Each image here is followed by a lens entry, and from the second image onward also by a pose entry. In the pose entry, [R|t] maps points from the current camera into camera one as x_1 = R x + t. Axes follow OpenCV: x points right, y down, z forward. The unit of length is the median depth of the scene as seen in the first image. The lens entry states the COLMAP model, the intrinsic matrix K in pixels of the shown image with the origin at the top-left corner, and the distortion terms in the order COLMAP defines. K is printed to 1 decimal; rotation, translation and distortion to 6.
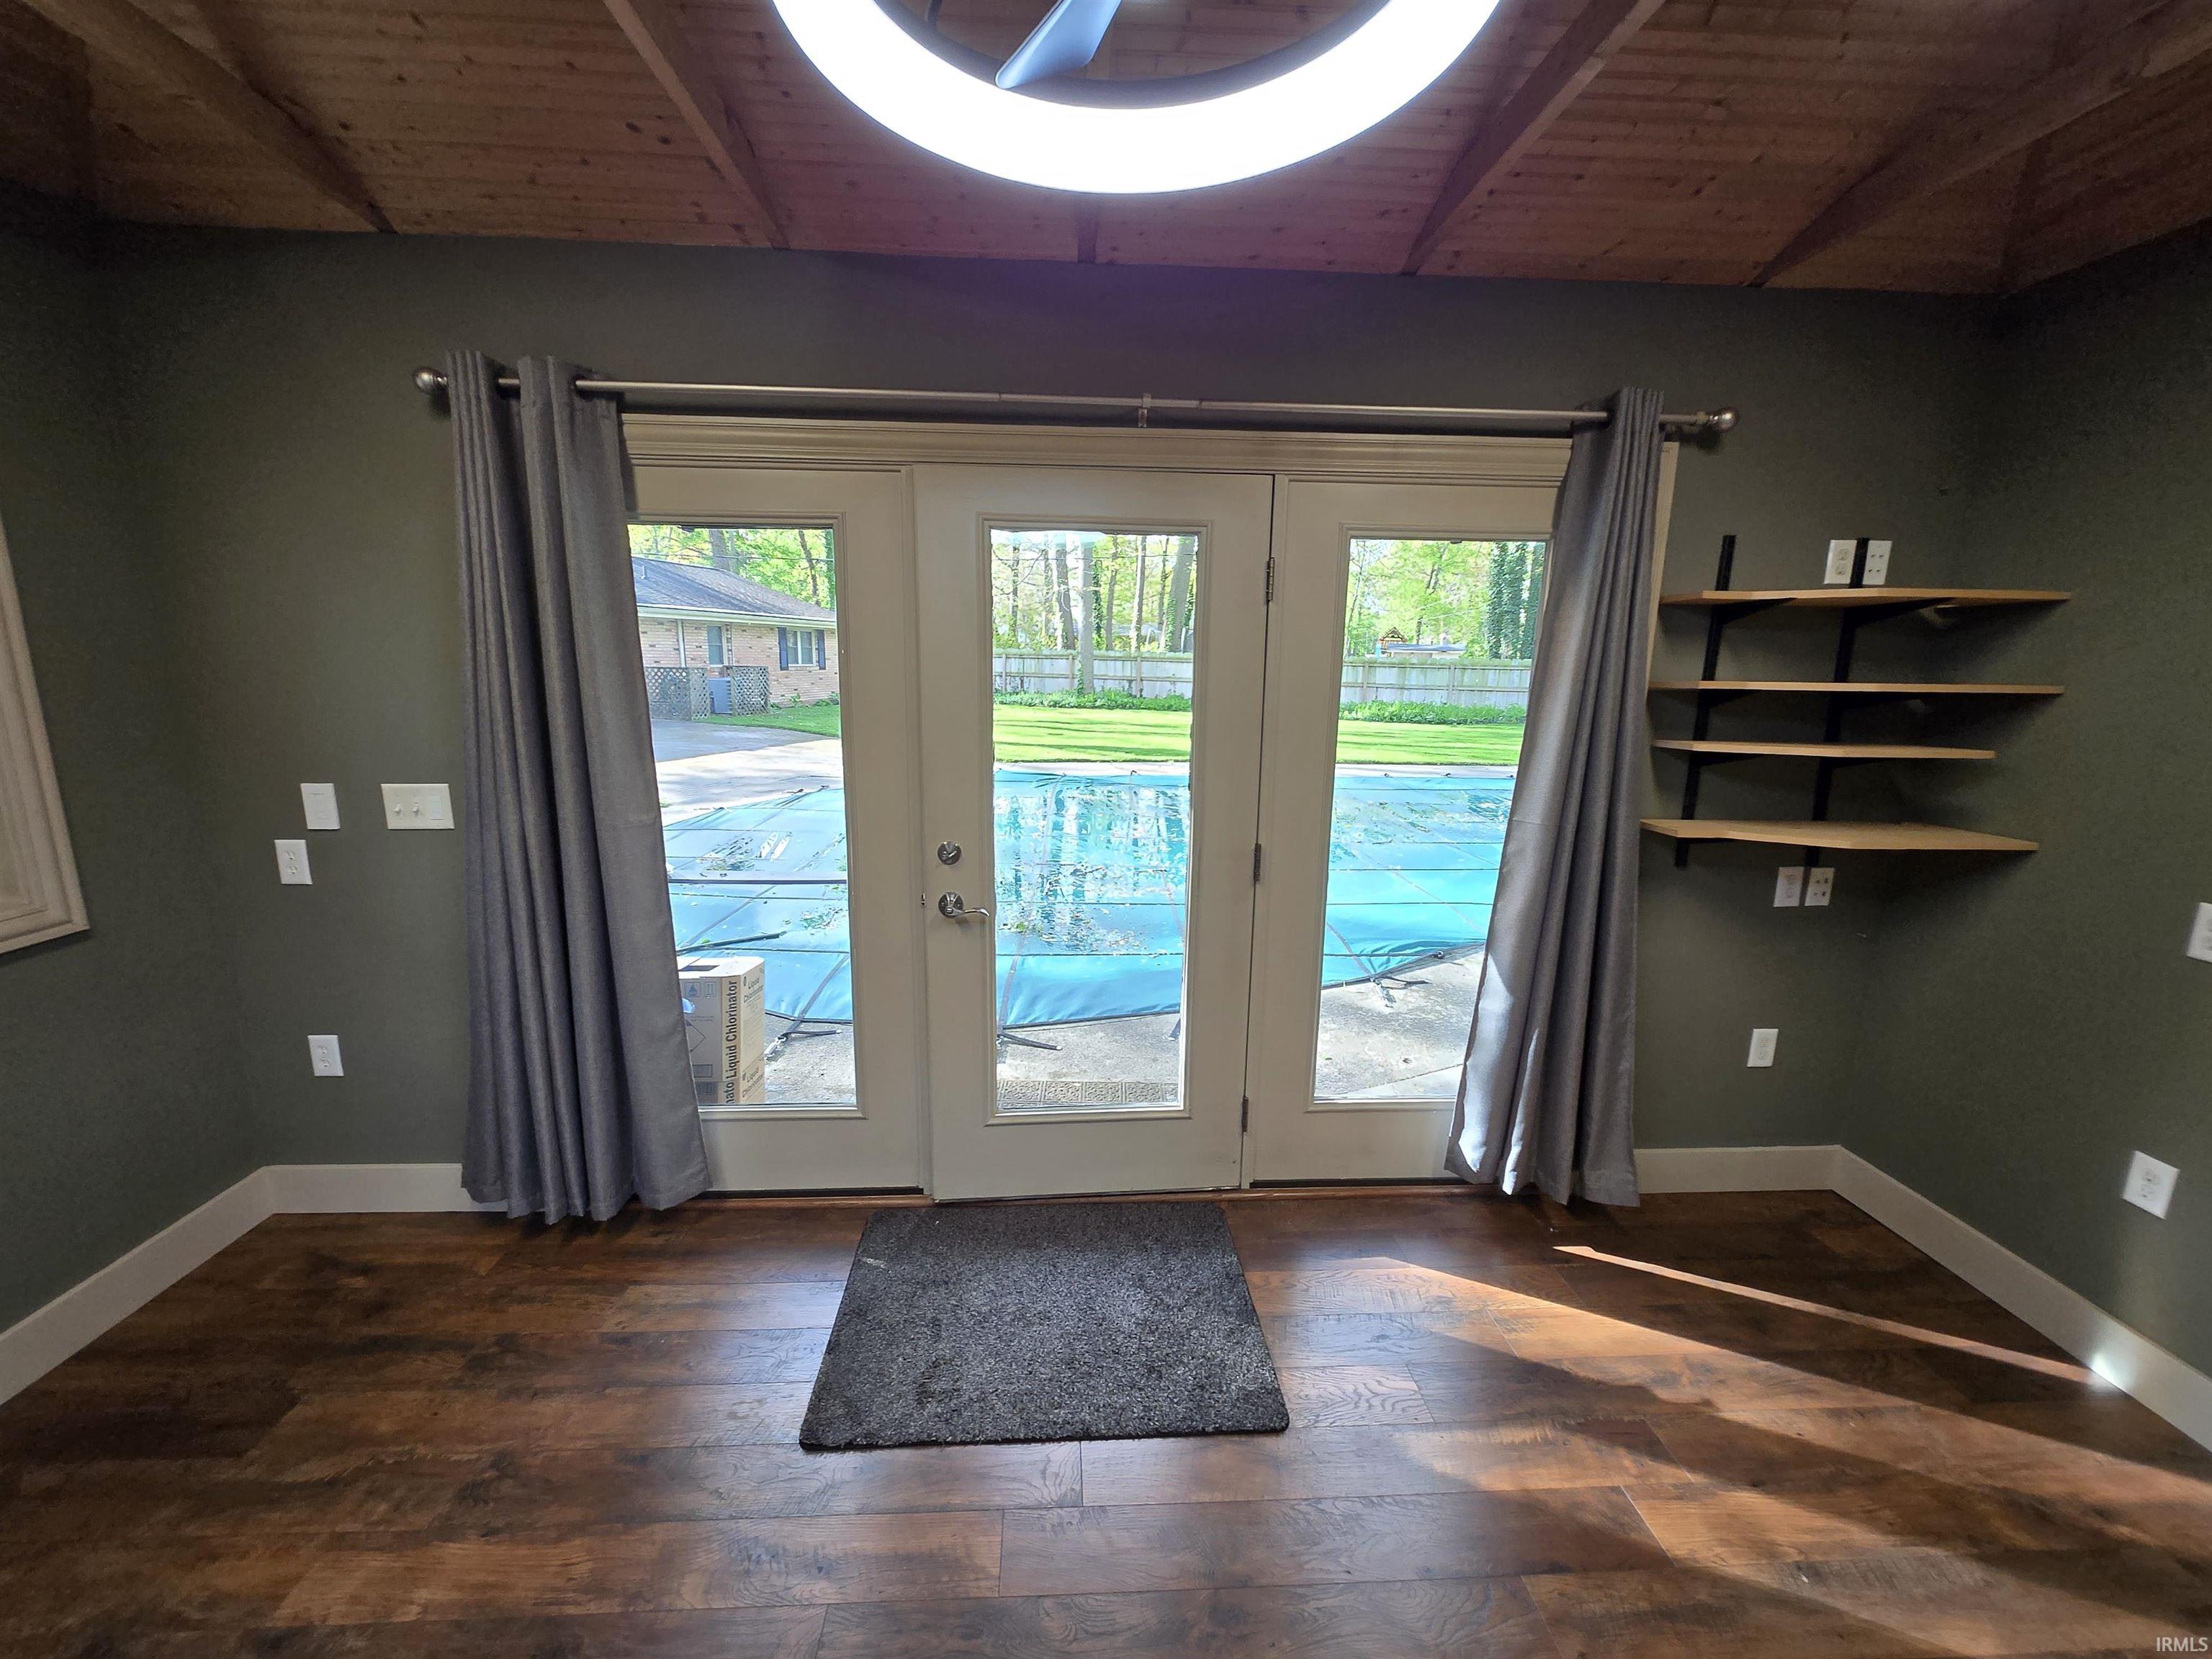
lens RADIAL K [[862.2, 0, 1106.0], [0, 862.2, 829.5], [0, 0, 1]] dist [0.000304, -0.000263]
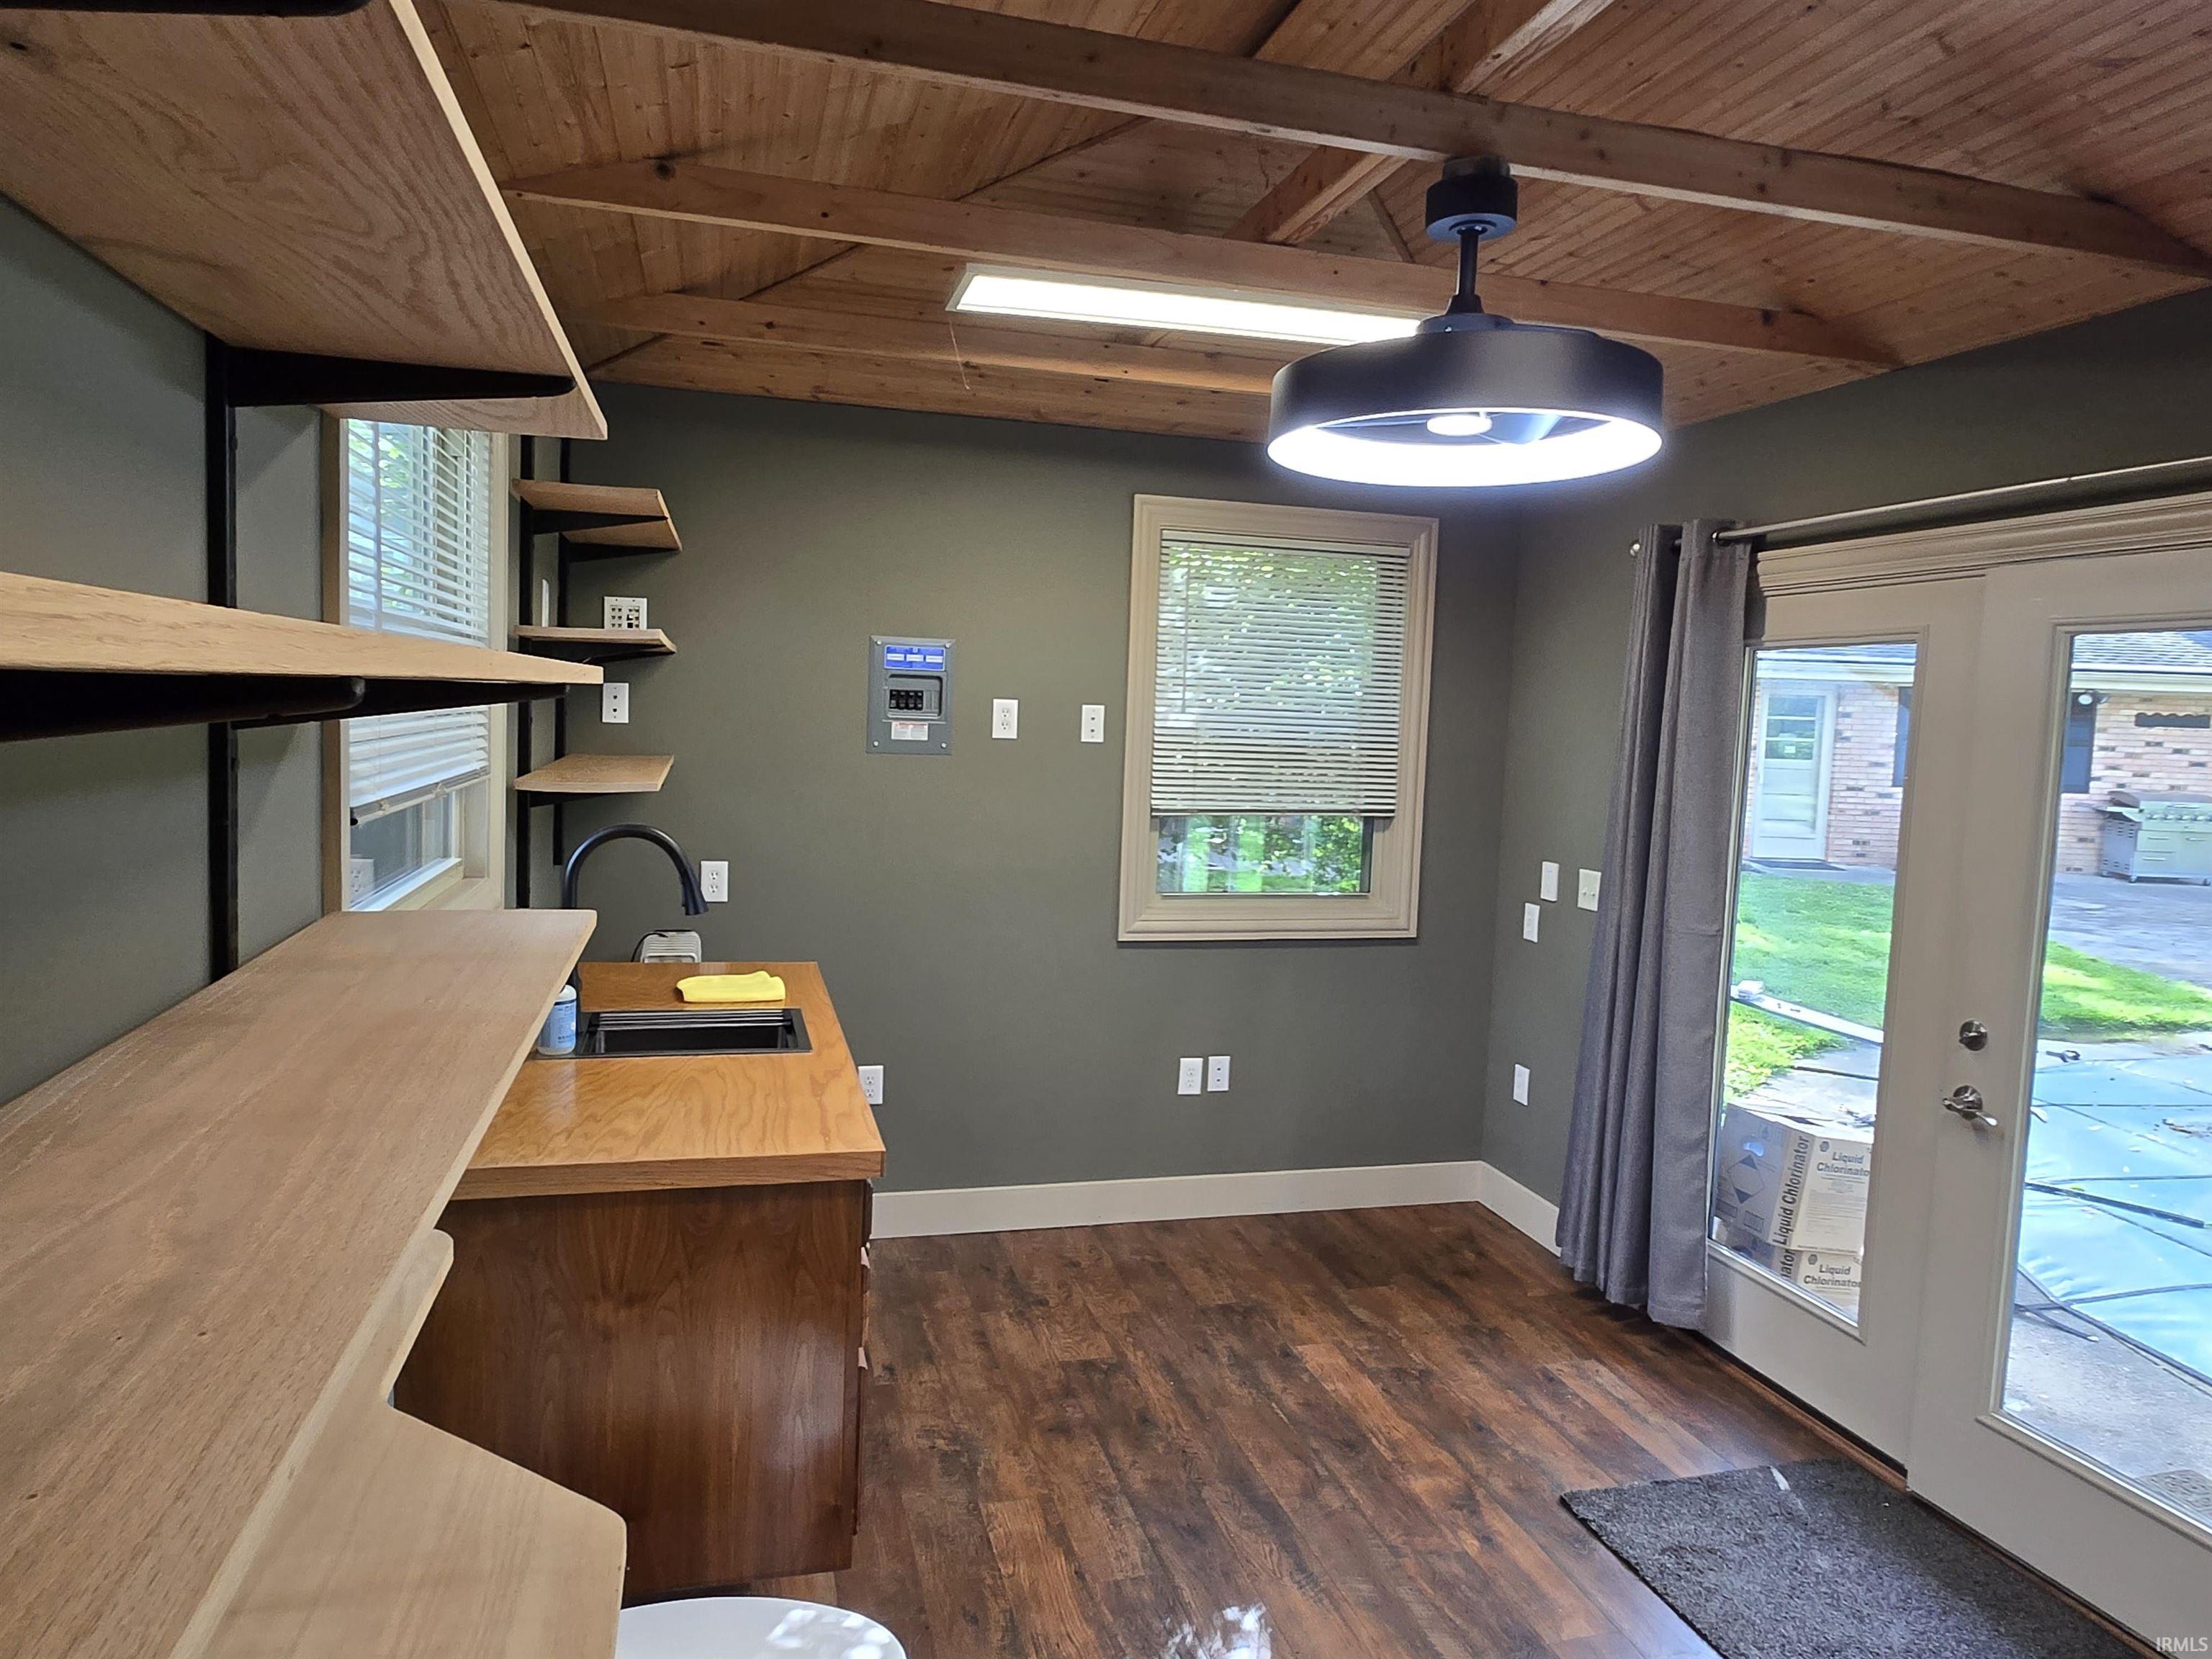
lens RADIAL K [[1420.0, 0, 1106.0], [0, 1420.0, 829.5], [0, 0, 1]] dist [0.001374, 0.000486]
pose [[0.215554, 0.079150, -0.973279, 0.993412], [-0.222830, 0.974399, 0.029891, -0.019469], [0.950728, 0.210433, 0.227673, -0.098149]]
